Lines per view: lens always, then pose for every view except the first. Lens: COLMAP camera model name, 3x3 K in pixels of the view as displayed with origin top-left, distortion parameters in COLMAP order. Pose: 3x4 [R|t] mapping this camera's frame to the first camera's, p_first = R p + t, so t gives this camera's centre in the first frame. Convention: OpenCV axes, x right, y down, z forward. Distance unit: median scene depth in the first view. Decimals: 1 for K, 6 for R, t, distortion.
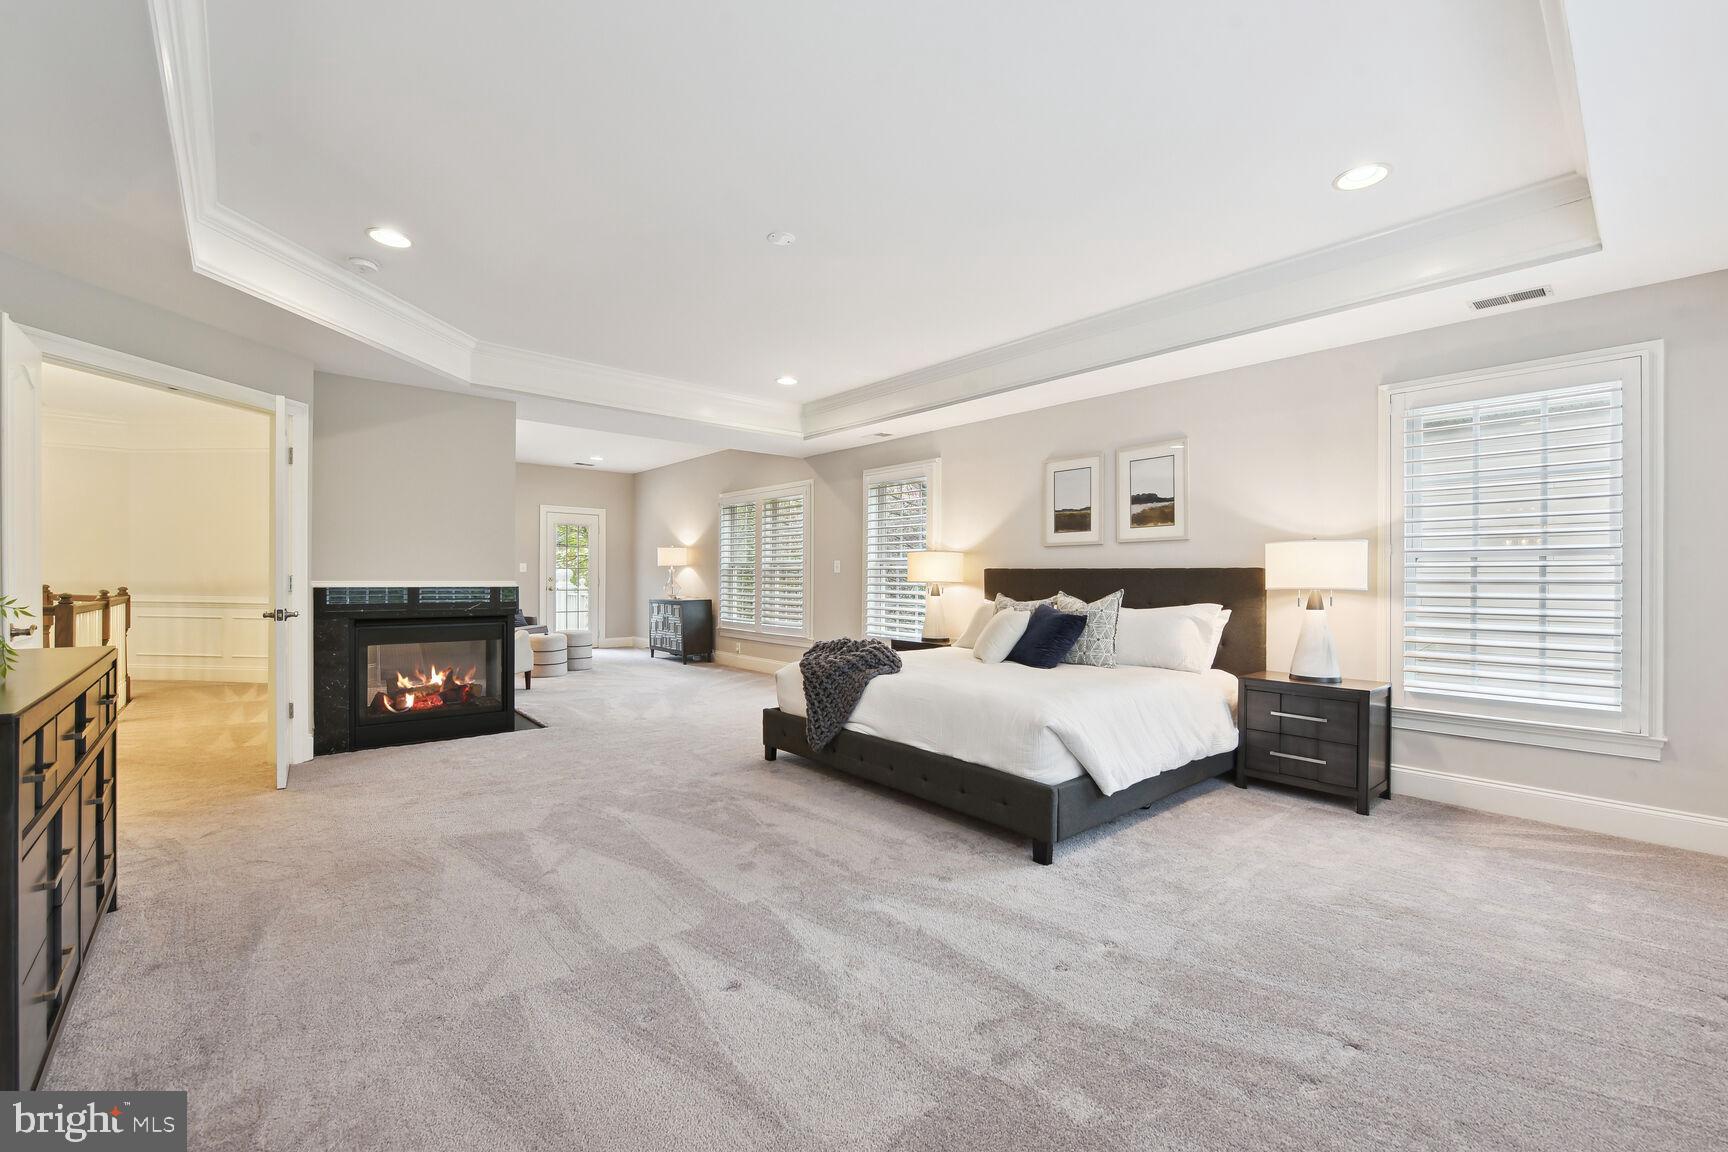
lens RADIAL K [[701.7, 0, 859.5], [0, 701.7, 582.3], [0, 0, 1]] dist [-0.006172, -0.000001]
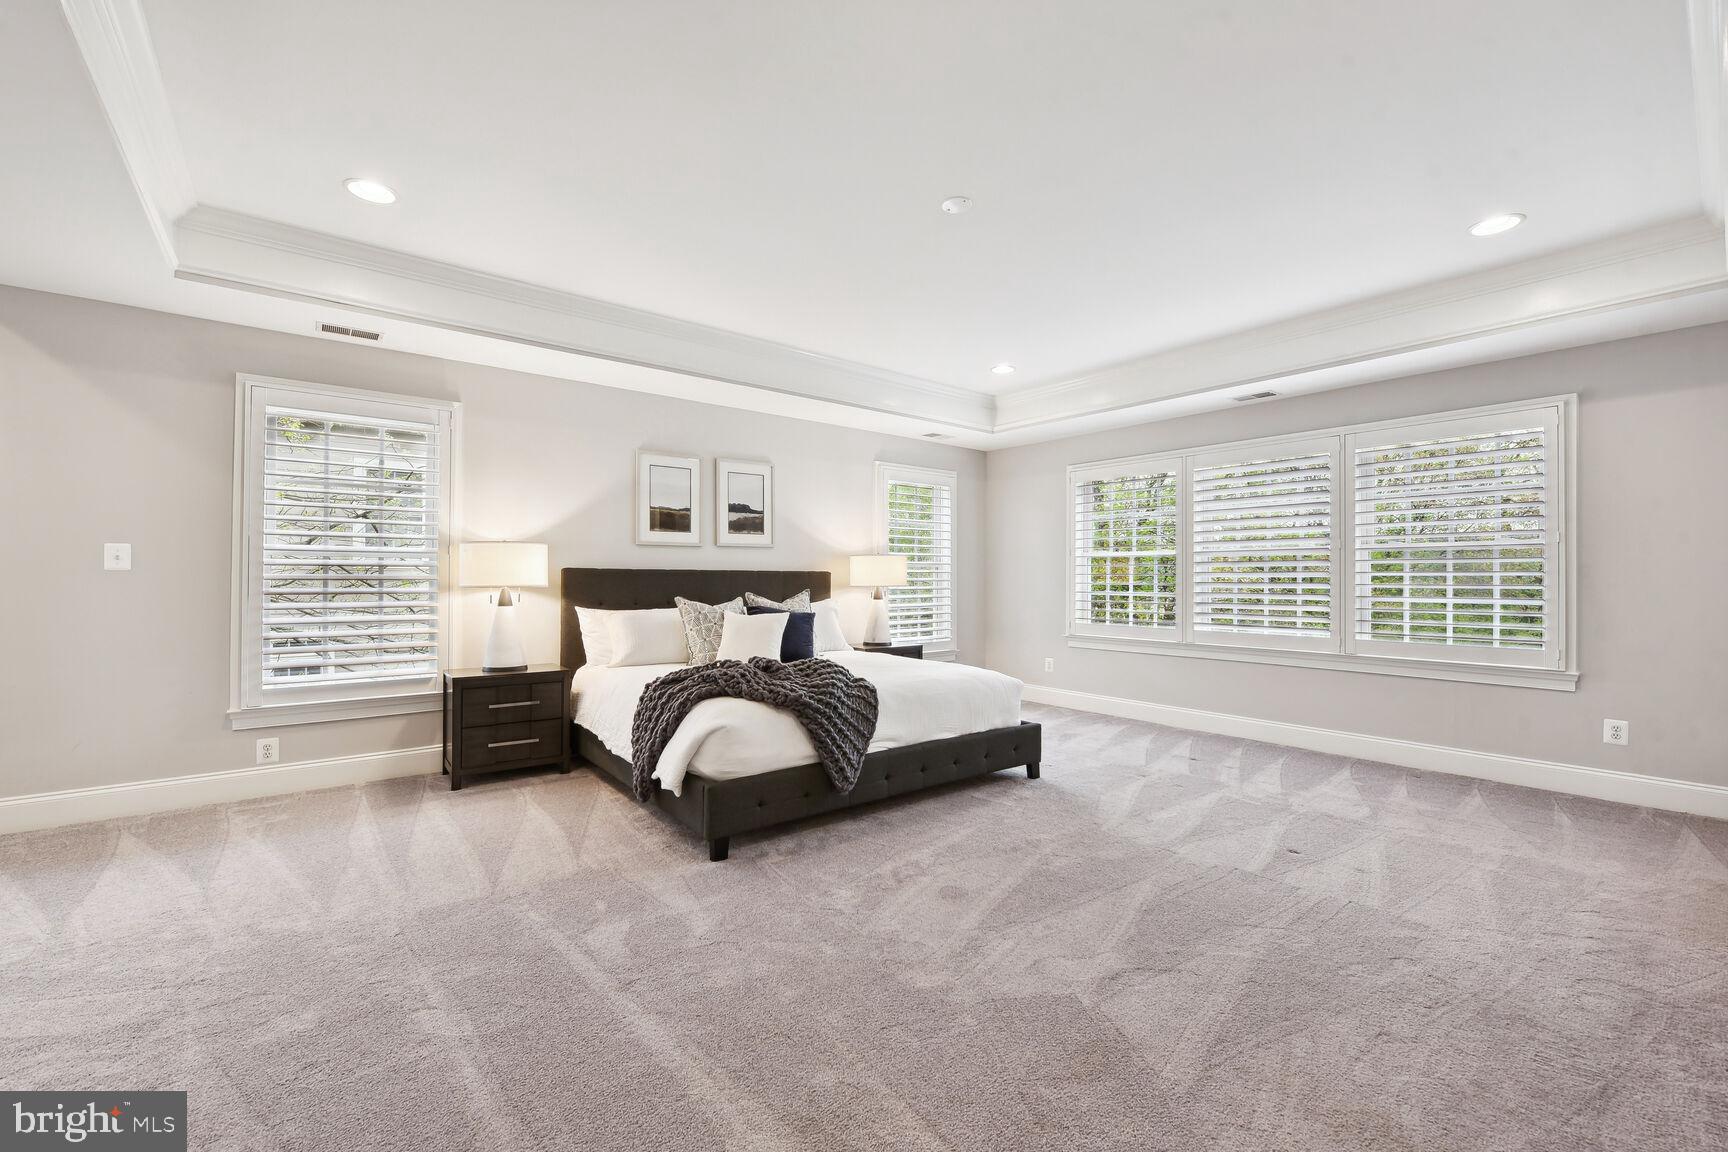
lens RADIAL K [[701.7, 0, 864.2], [0, 701.7, 573.2], [0, 0, 1]] dist [-0.006172, -0.000001]
pose [[0.053795, 0.001730, 0.998551, -0.812456], [0.004362, 0.999989, -0.001968, -0.014682], [-0.998542, 0.004462, 0.053786, 0.859473]]
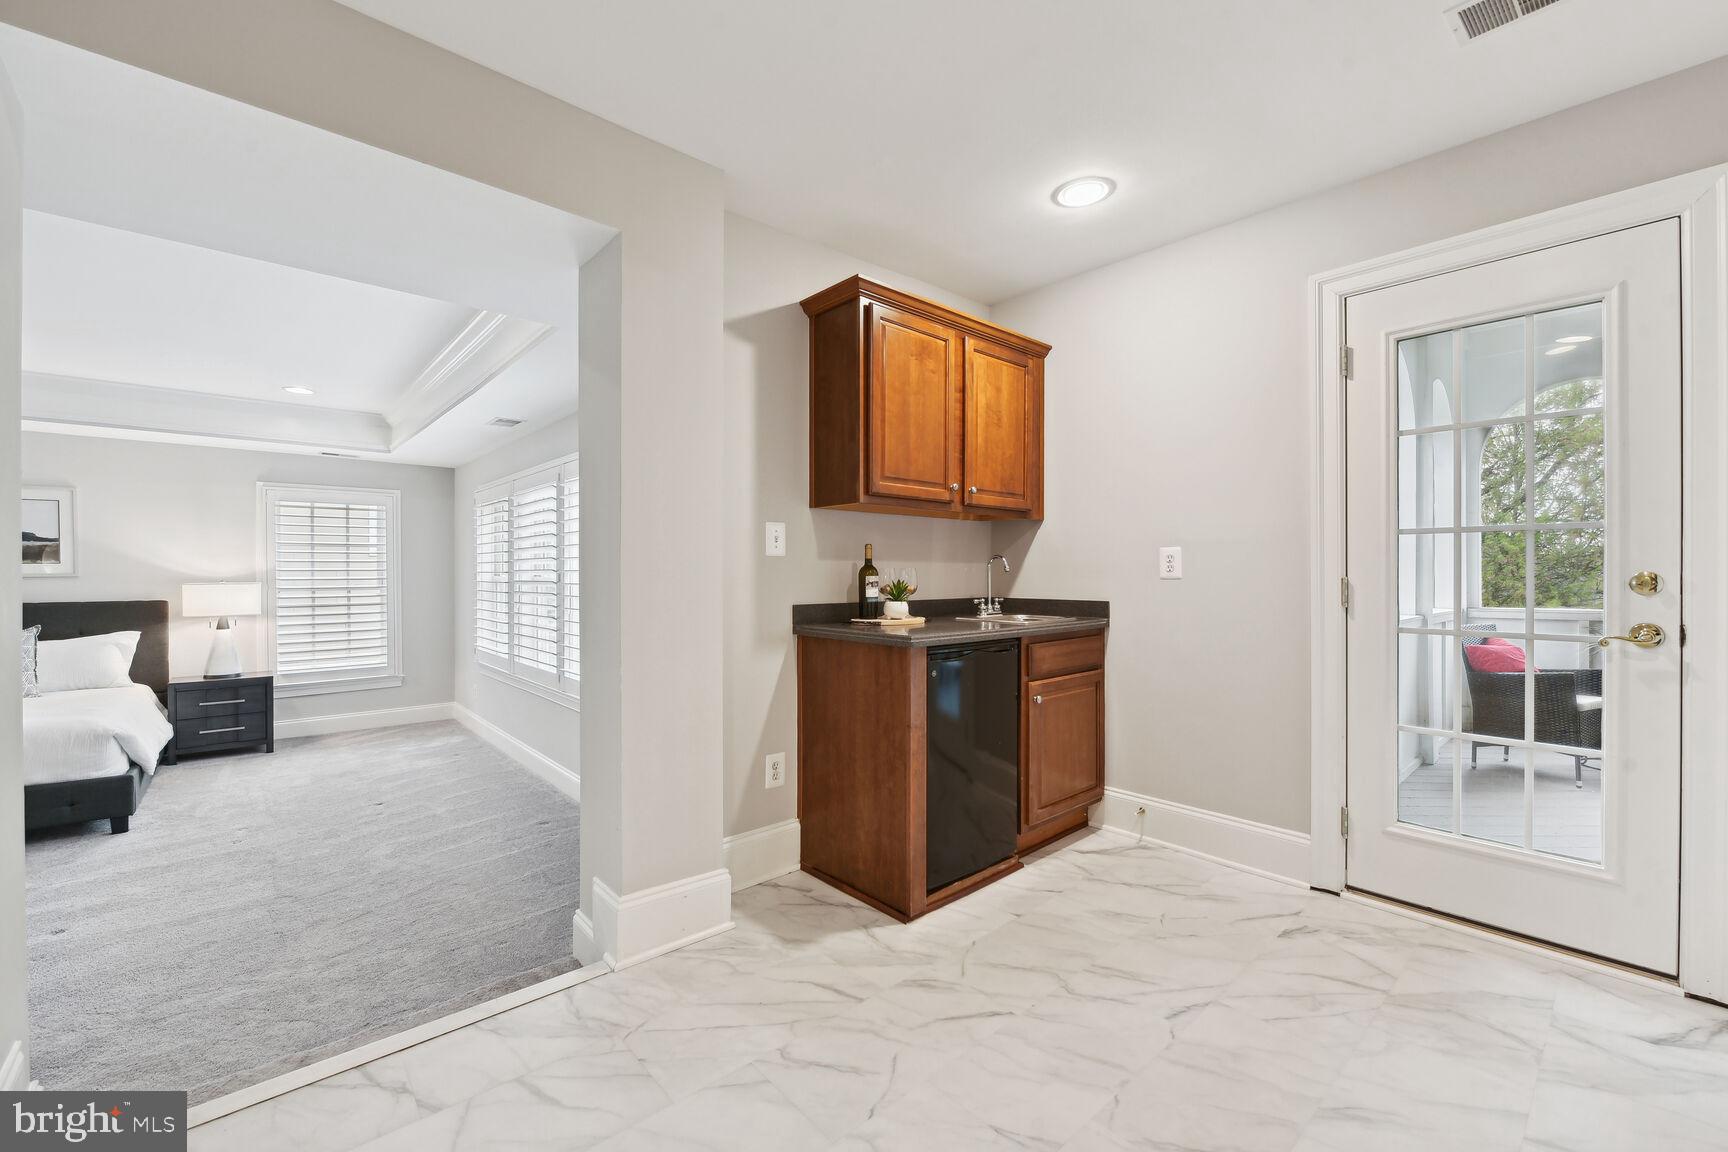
lens RADIAL K [[701.7, 0, 855.6], [0, 701.7, 577.8], [0, 0, 1]] dist [-0.006172, -0.000001]
pose [[-0.004821, -0.013788, 0.999893, -0.747748], [0.005365, 0.999890, 0.013814, -0.074482], [-0.999974, 0.005431, -0.004746, -0.295160]]
